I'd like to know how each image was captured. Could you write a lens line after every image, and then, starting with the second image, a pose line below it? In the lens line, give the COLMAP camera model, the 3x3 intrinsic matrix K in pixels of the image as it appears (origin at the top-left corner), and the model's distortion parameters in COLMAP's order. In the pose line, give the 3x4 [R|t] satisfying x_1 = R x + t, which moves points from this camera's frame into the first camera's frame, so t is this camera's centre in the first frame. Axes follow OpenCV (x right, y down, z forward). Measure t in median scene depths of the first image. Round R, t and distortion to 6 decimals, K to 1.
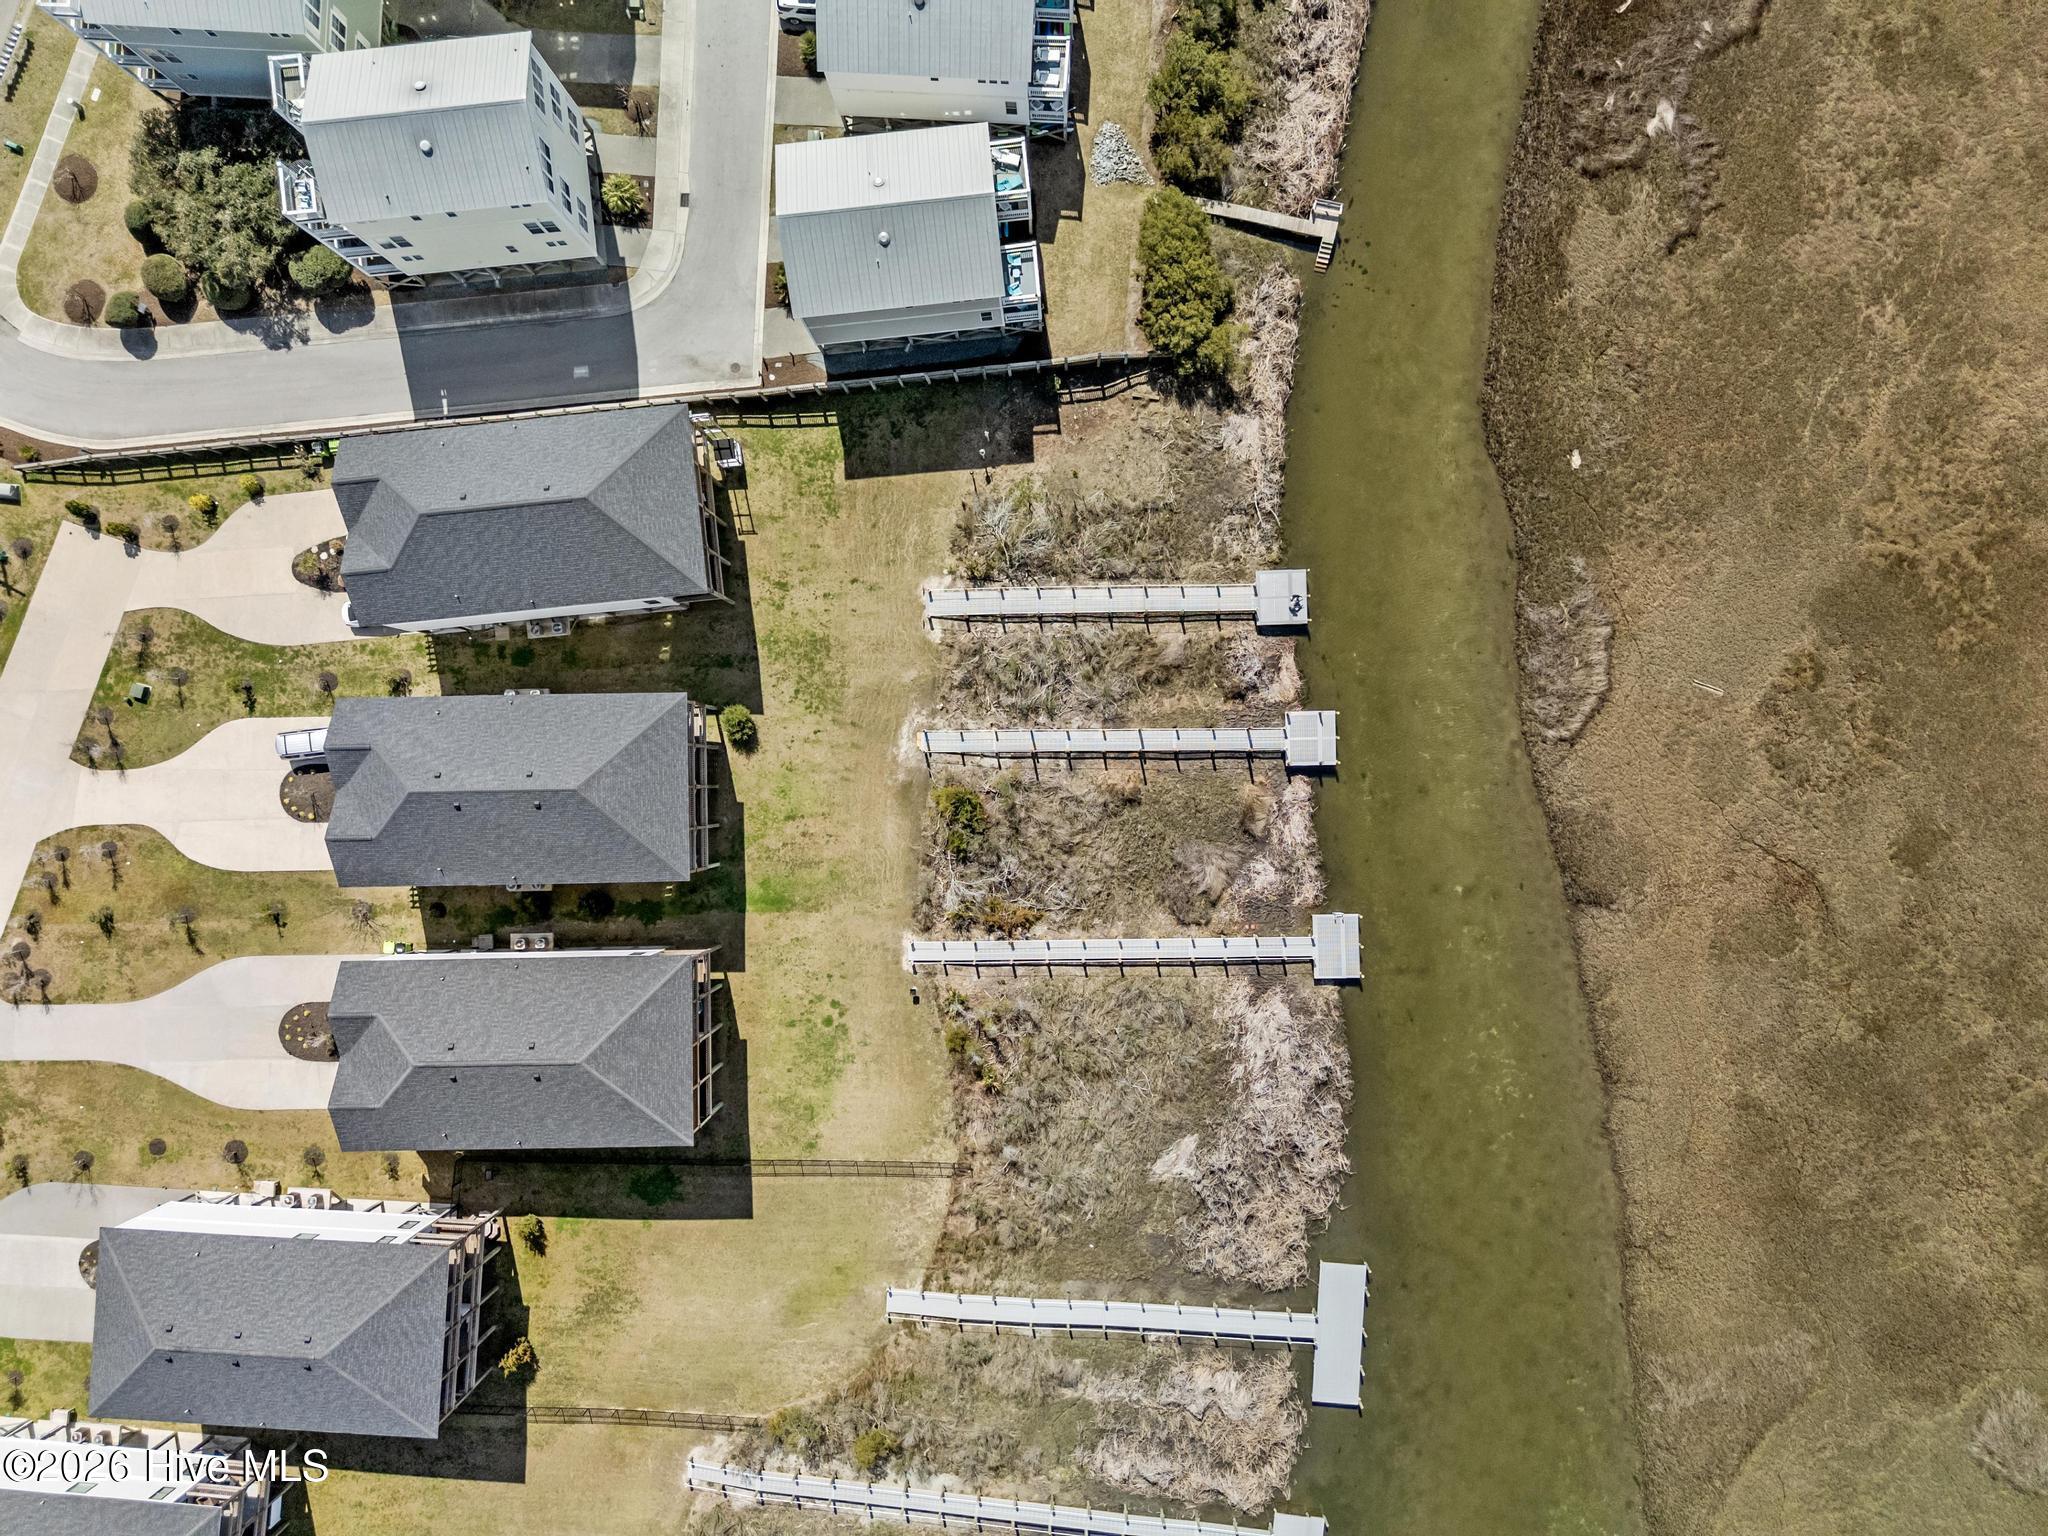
lens RADIAL K [[1529.0, 0, 1028.6], [0, 1529.0, 766.3], [0, 0, 1]] dist [0.063297, -0.062350]
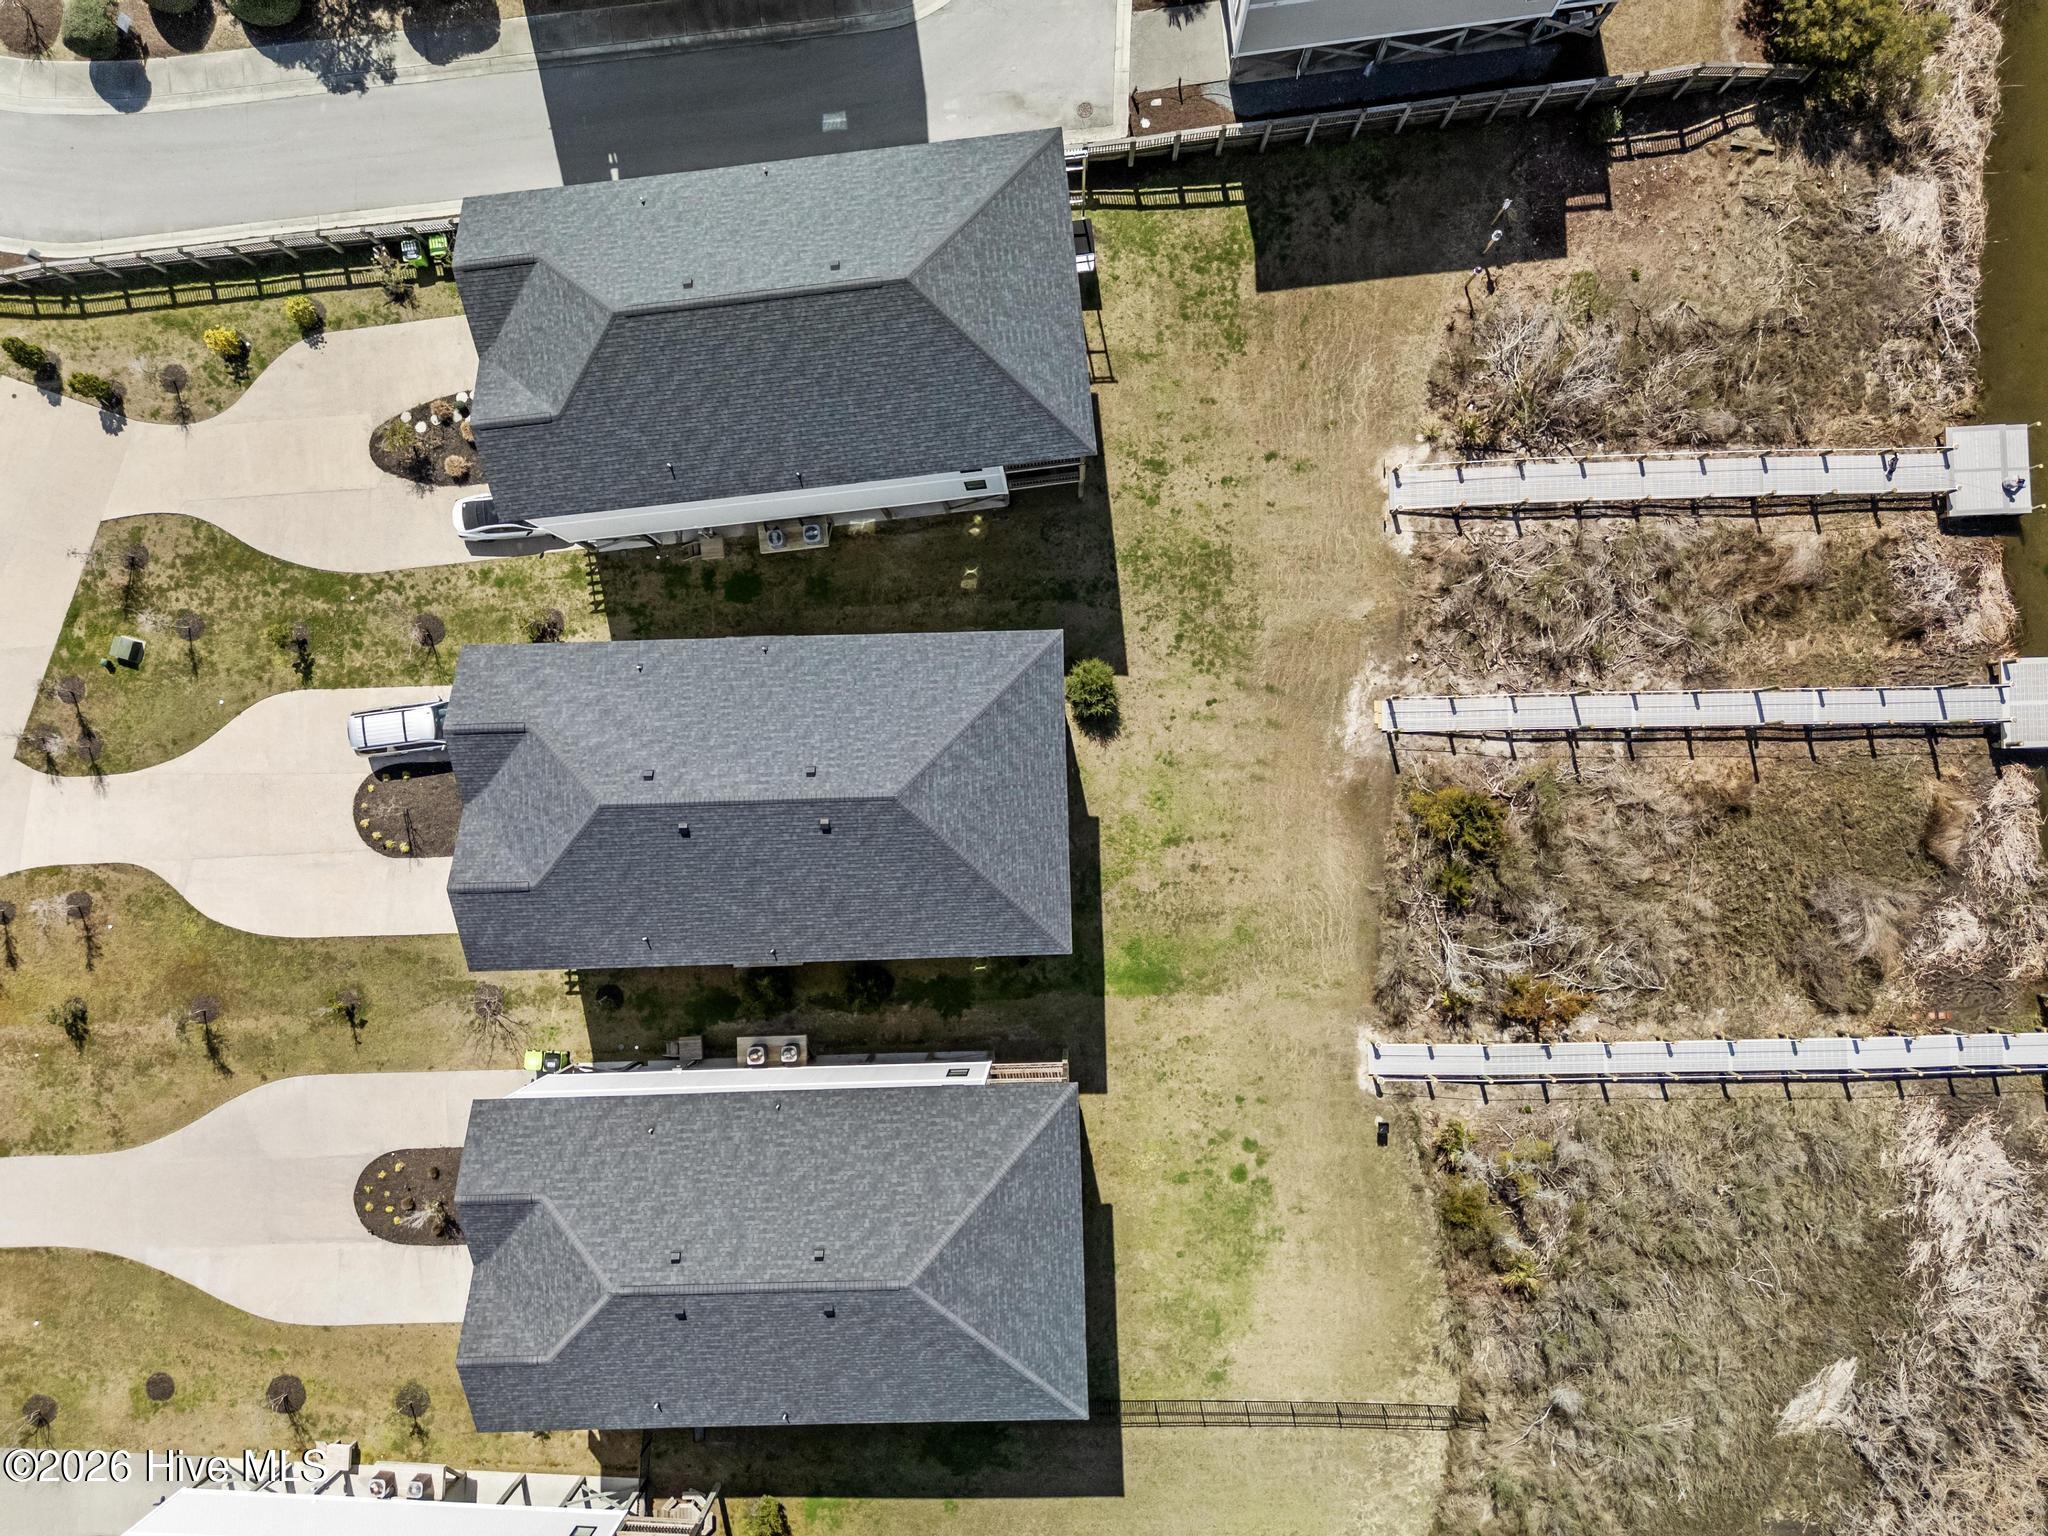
lens RADIAL K [[1529.0, 0, 1021.3], [0, 1529.0, 767.8], [0, 0, 1]] dist [0.063297, -0.062350]
pose [[0.999934, -0.010605, -0.004365, -0.214413], [0.010575, 0.999920, -0.006949, 0.007464], [0.004439, 0.006902, 0.999966, 0.383720]]
